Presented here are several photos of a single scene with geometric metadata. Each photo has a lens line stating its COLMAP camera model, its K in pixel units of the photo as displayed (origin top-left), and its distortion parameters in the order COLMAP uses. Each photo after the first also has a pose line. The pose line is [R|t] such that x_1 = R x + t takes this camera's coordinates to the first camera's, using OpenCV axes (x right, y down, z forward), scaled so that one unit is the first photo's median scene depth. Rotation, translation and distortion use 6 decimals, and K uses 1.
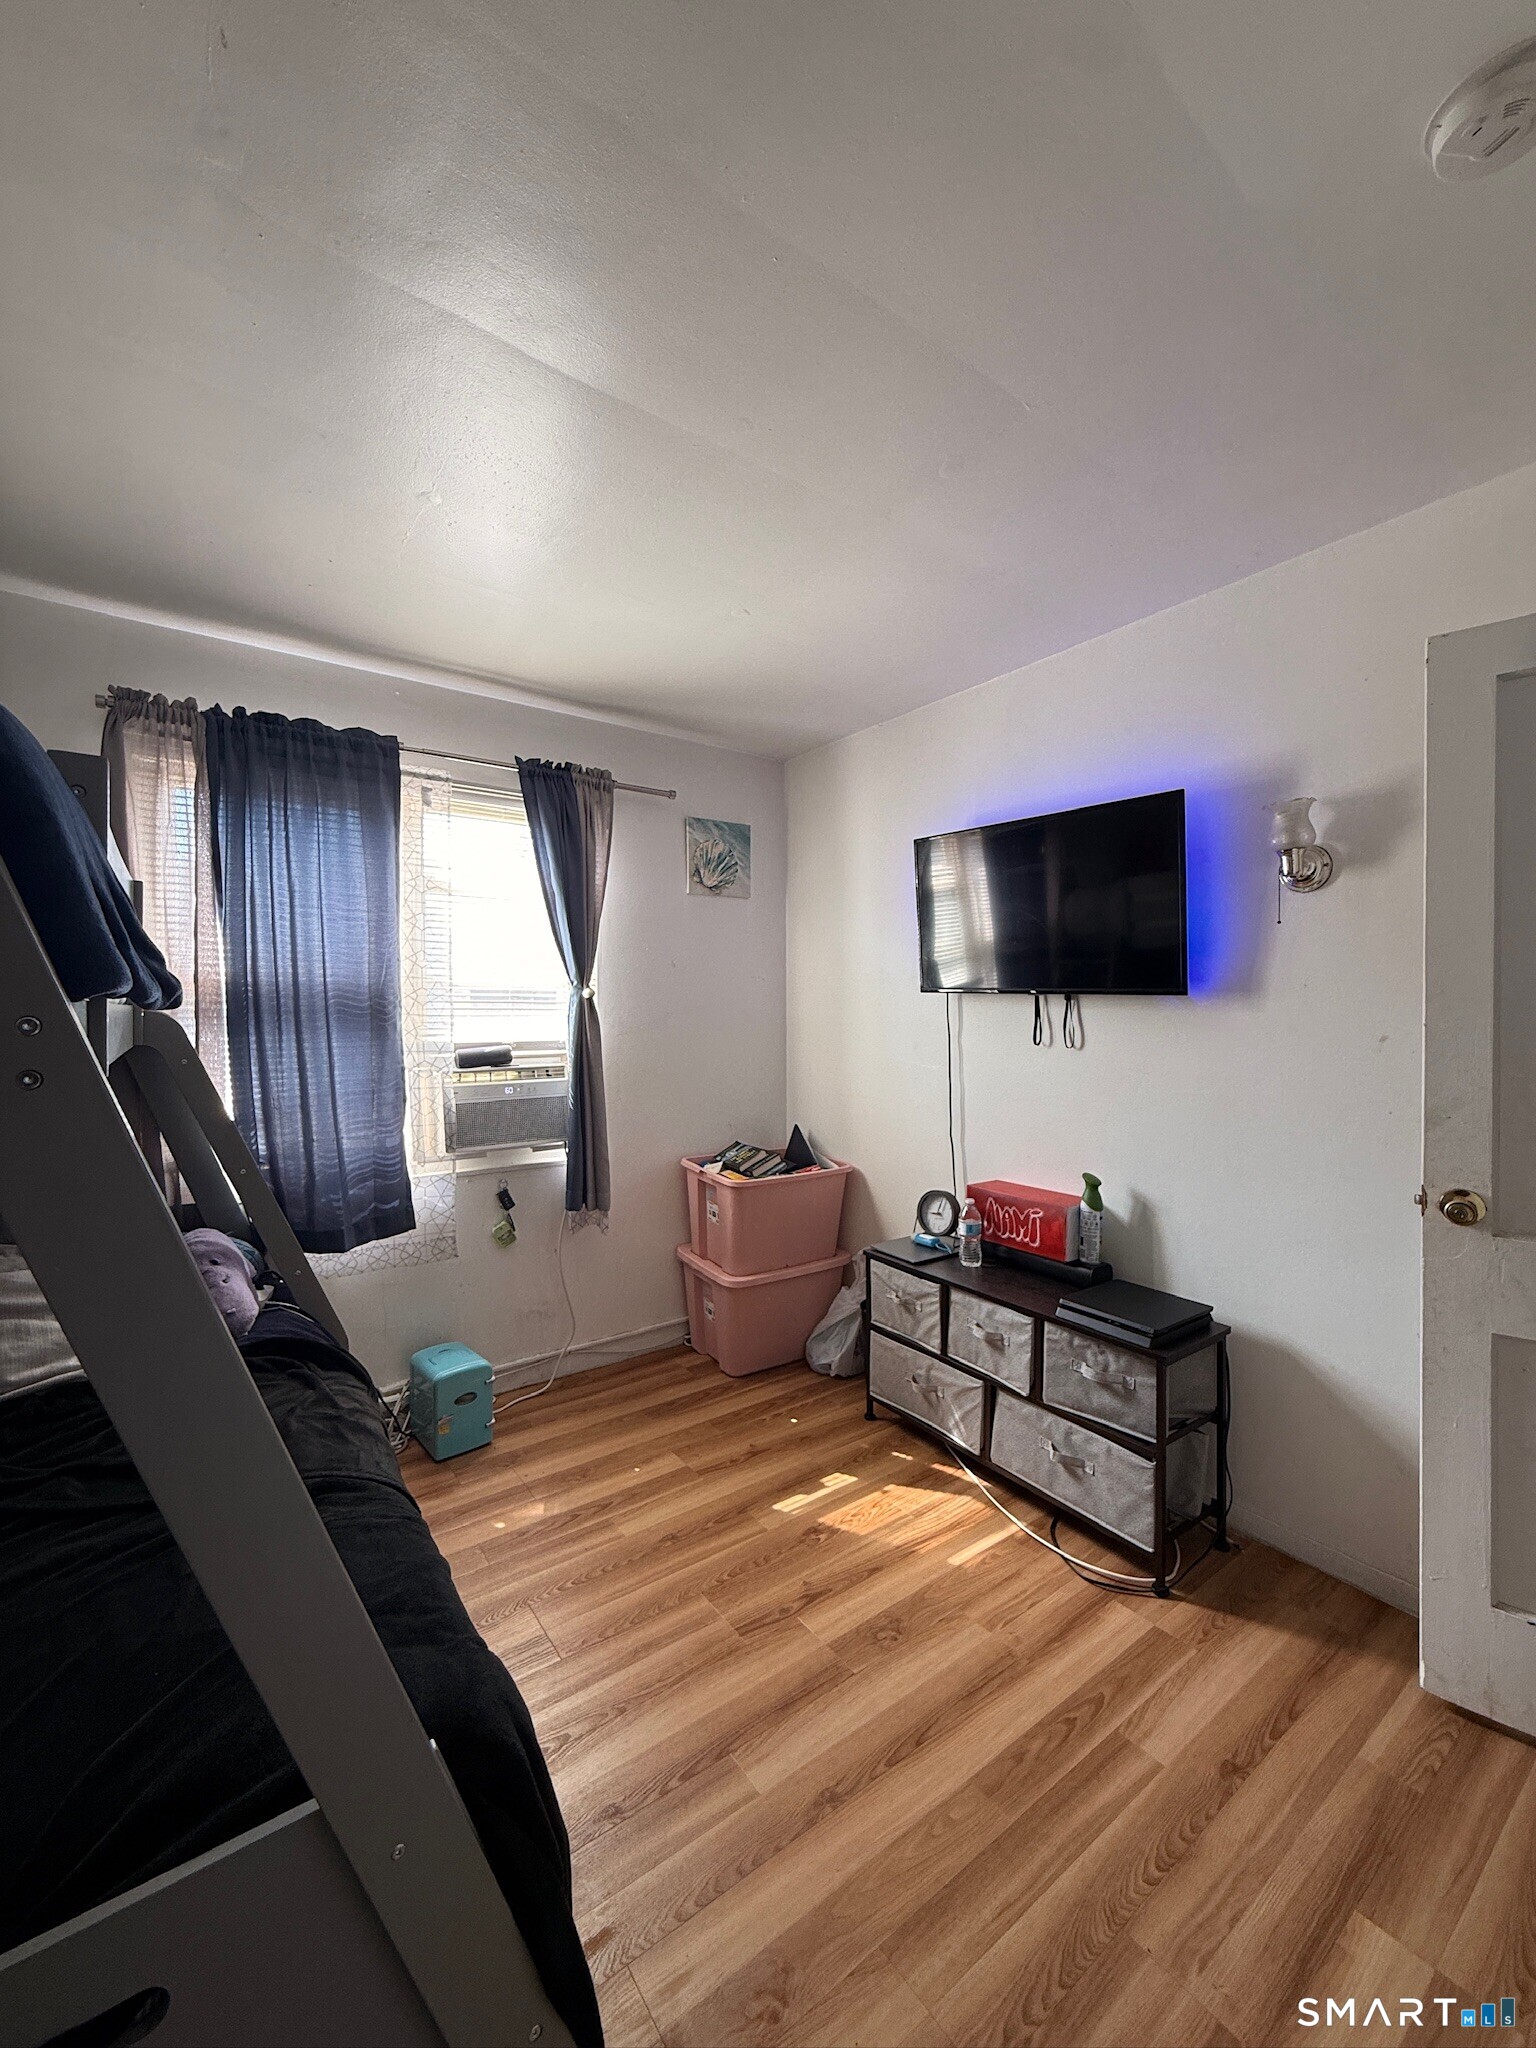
lens RADIAL K [[821.2, 0, 770.8], [0, 821.2, 1017.8], [0, 0, 1]] dist [0.001140, 0.000988]
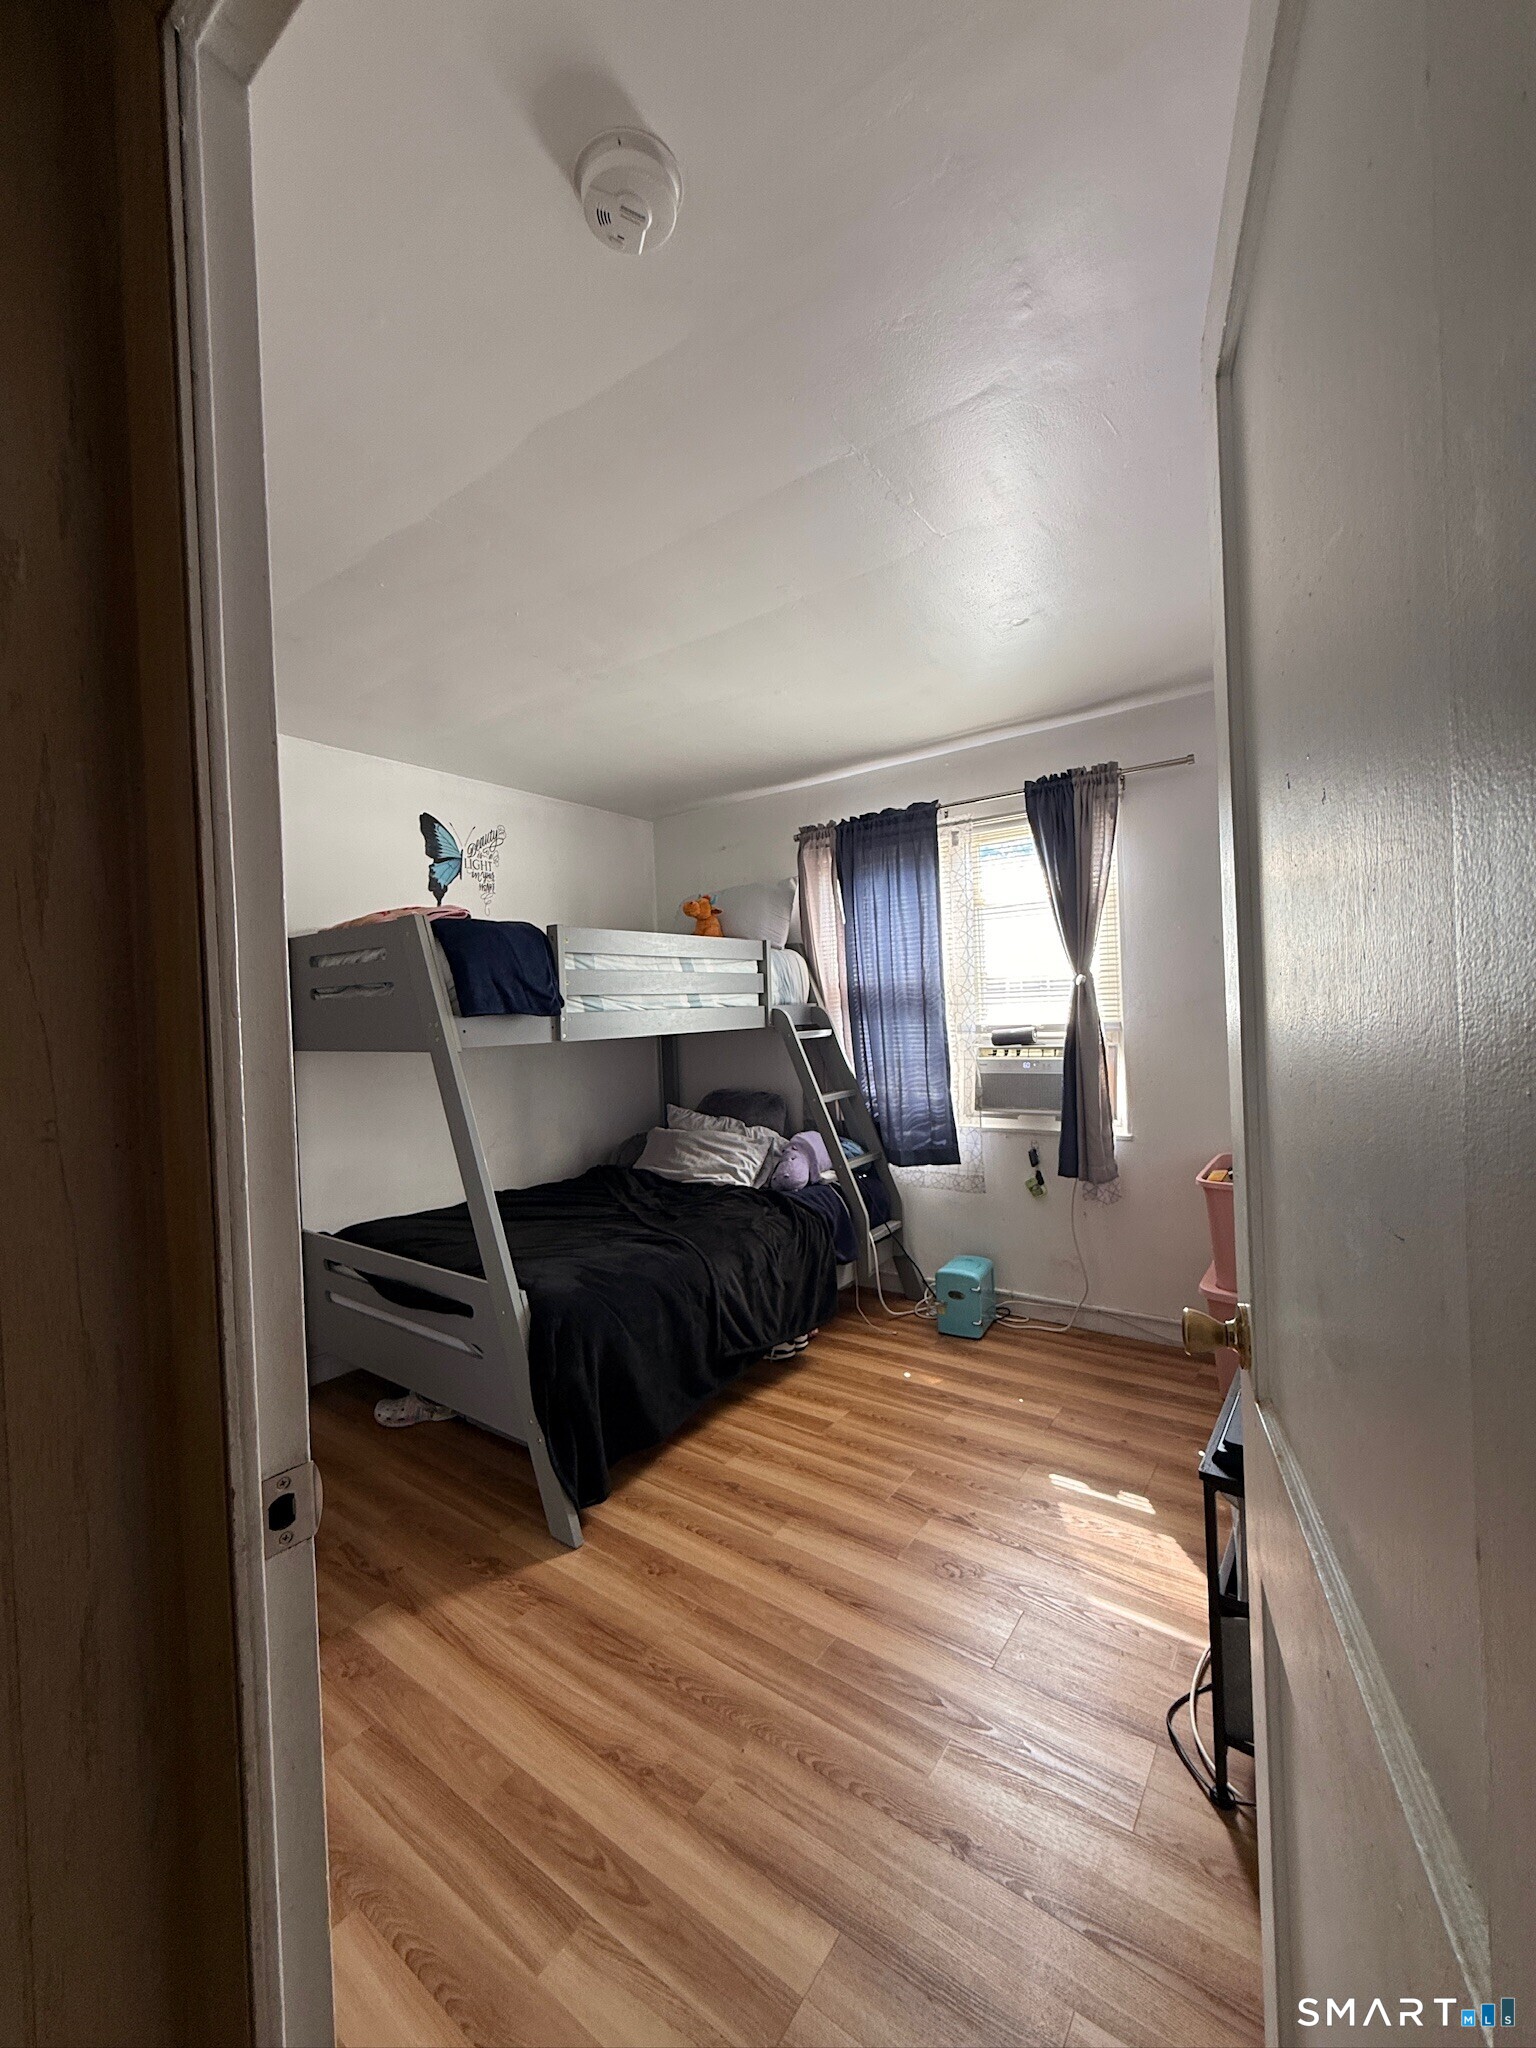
lens RADIAL K [[821.2, 0, 772.1], [0, 821.2, 1018.0], [0, 0, 1]] dist [0.001140, 0.000988]
pose [[0.308914, -0.000808, -0.951089, 0.757153], [0.029207, 0.999536, 0.008637, -0.001497], [0.950641, -0.030447, 0.308795, 0.310513]]
